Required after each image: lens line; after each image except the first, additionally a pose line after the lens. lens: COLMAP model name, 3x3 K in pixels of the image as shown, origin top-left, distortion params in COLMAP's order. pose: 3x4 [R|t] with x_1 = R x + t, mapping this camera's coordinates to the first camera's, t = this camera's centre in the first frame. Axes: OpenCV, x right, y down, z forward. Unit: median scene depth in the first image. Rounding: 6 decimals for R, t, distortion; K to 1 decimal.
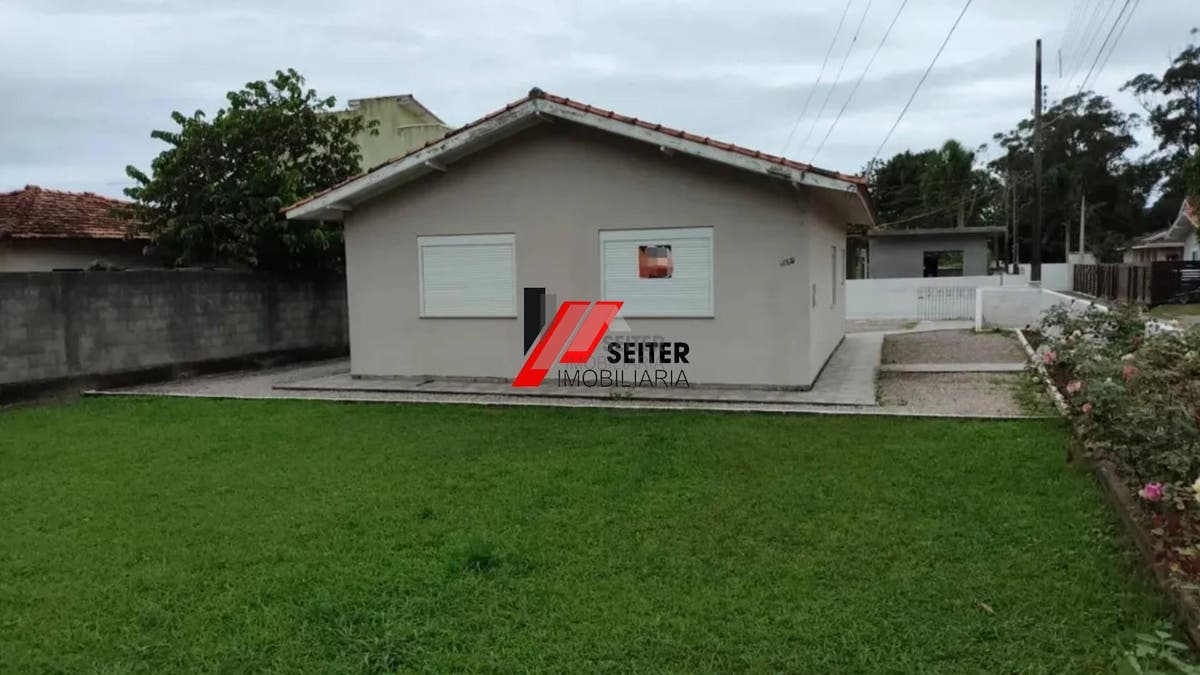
lens RADIAL K [[887.5, 0, 600.0], [0, 887.5, 337.5], [0, 0, 1]] dist [0.110962, -0.128402]
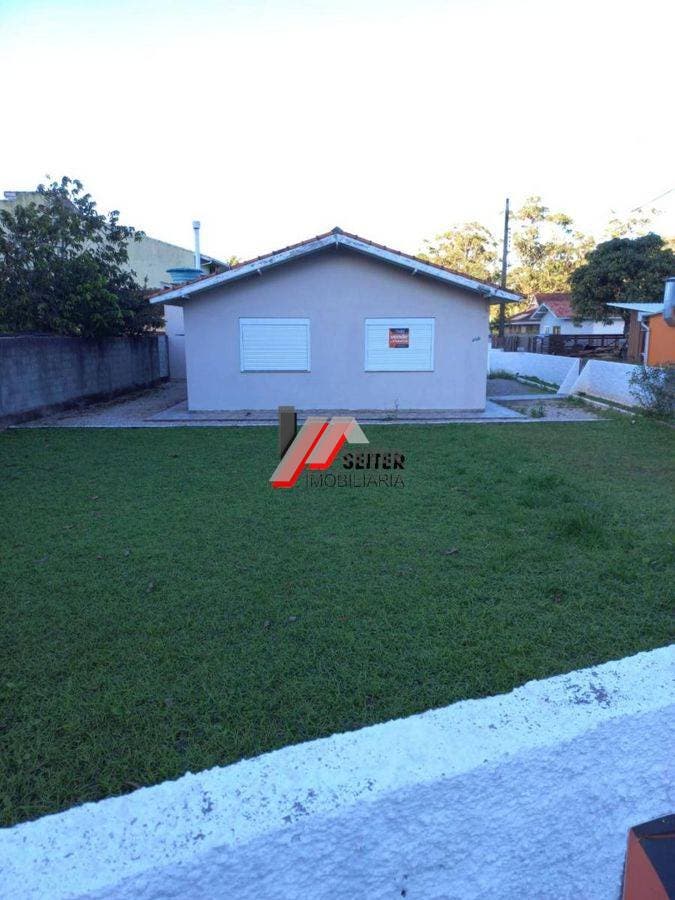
lens RADIAL K [[669.9, 0, 337.5], [0, 669.9, 450.0], [0, 0, 1]] dist [0.002703, -0.000387]
pose [[0.940467, -0.041617, 0.337327, -0.473420], [0.006522, 0.994502, 0.104511, -0.009559], [-0.339822, -0.096089, 0.935568, -0.144322]]
